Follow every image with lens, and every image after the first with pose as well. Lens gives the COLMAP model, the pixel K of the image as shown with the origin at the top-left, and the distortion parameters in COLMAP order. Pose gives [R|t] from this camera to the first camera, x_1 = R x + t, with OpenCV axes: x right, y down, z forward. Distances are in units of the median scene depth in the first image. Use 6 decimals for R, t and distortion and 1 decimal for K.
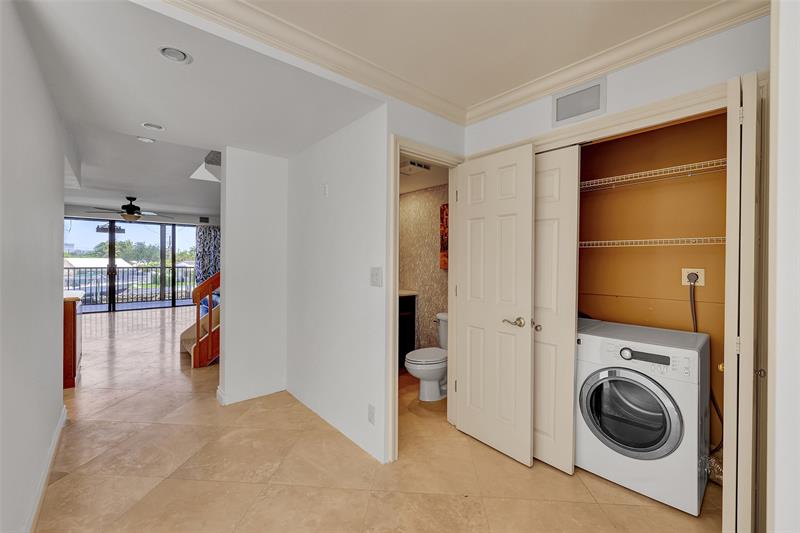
lens RADIAL K [[333.8, 0, 399.4], [0, 333.8, 261.5], [0, 0, 1]] dist [-0.000873, -0.000028]
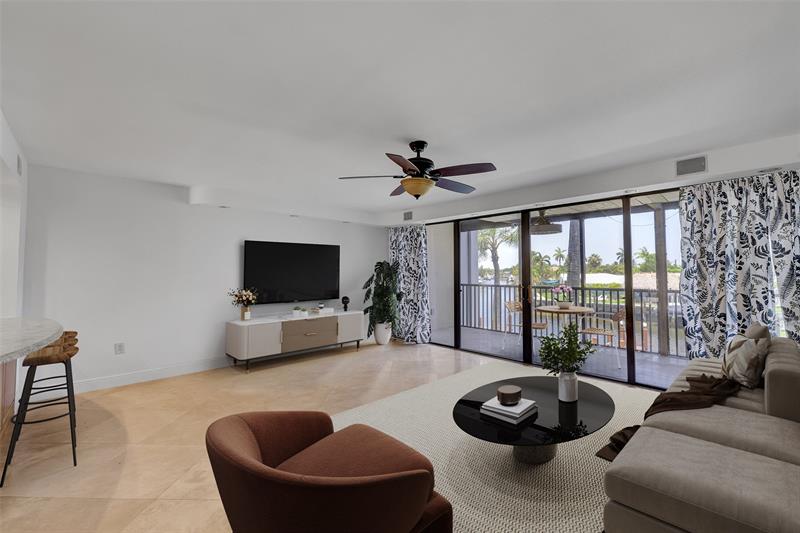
lens RADIAL K [[333.8, 0, 399.4], [0, 333.8, 261.5], [0, 0, 1]] dist [-0.000873, -0.000028]
pose [[0.047048, -0.042293, -0.997997, -1.030234], [-0.003665, 0.999089, -0.042512, -0.022916], [0.998886, 0.005657, 0.046850, 2.817295]]
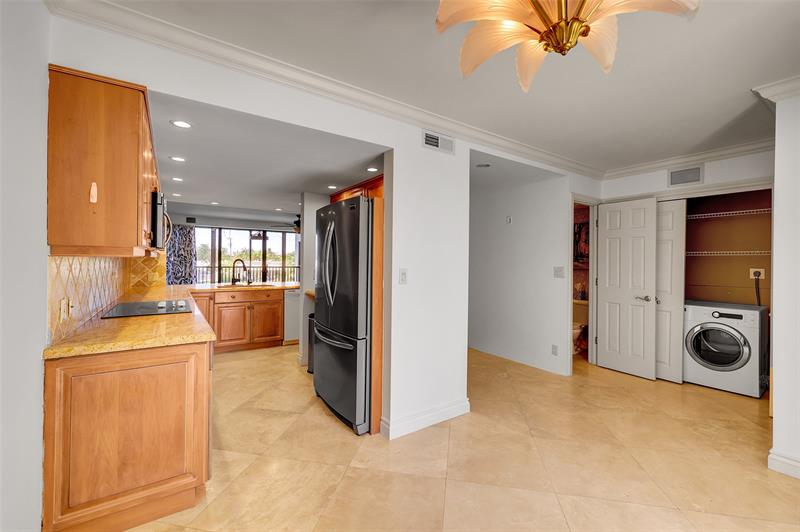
lens RADIAL K [[333.8, 0, 399.4], [0, 333.8, 261.0], [0, 0, 1]] dist [-0.000873, -0.000028]
pose [[0.993891, 0.004022, -0.110296, -0.740741], [-0.004604, 0.999977, -0.005025, -0.001286], [0.110273, 0.005502, 0.993886, -0.885494]]
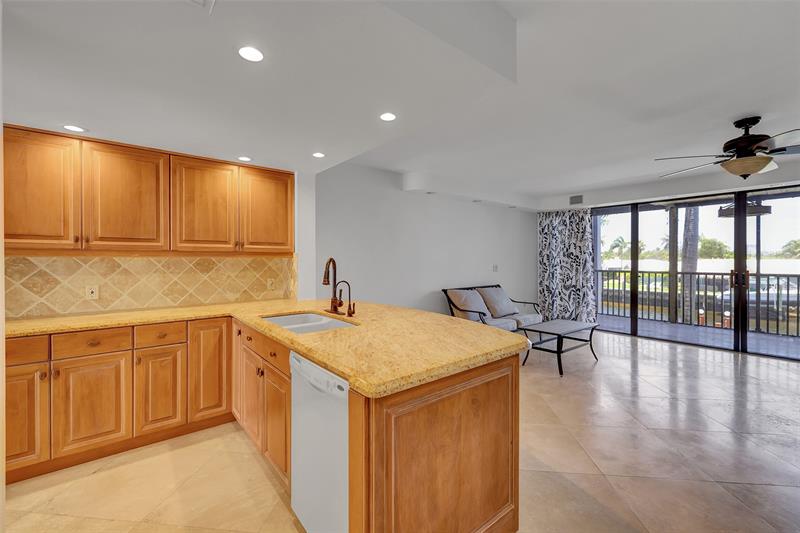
lens RADIAL K [[333.8, 0, 399.4], [0, 333.8, 261.5], [0, 0, 1]] dist [-0.000873, -0.000028]
pose [[-0.027466, -0.003421, -0.999617, -1.039985], [-0.001755, 0.999993, -0.003374, -0.007250], [0.999621, 0.001662, -0.027472, 1.638049]]
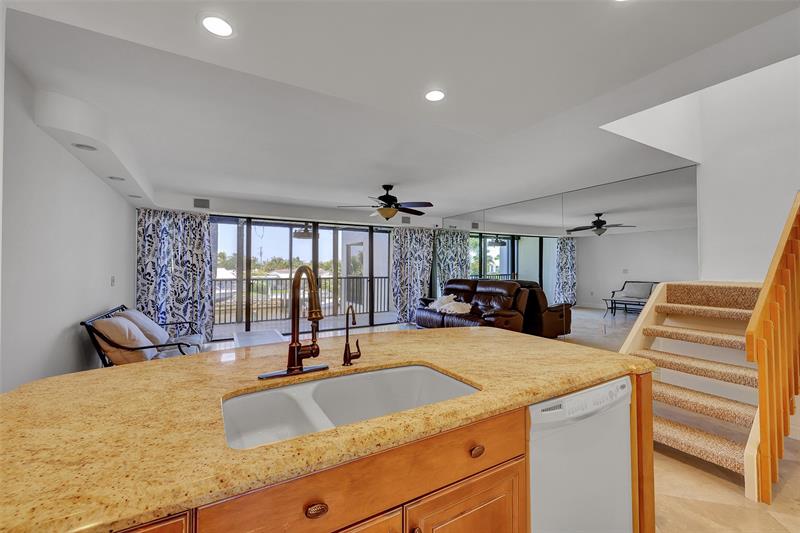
lens RADIAL K [[333.8, 0, 399.4], [0, 333.8, 261.5], [0, 0, 1]] dist [-0.000873, -0.000028]
pose [[0.982848, -0.012359, -0.184005, -1.901352], [0.008185, 0.999692, -0.023426, -0.016748], [0.184237, 0.021518, 0.982646, 0.824826]]
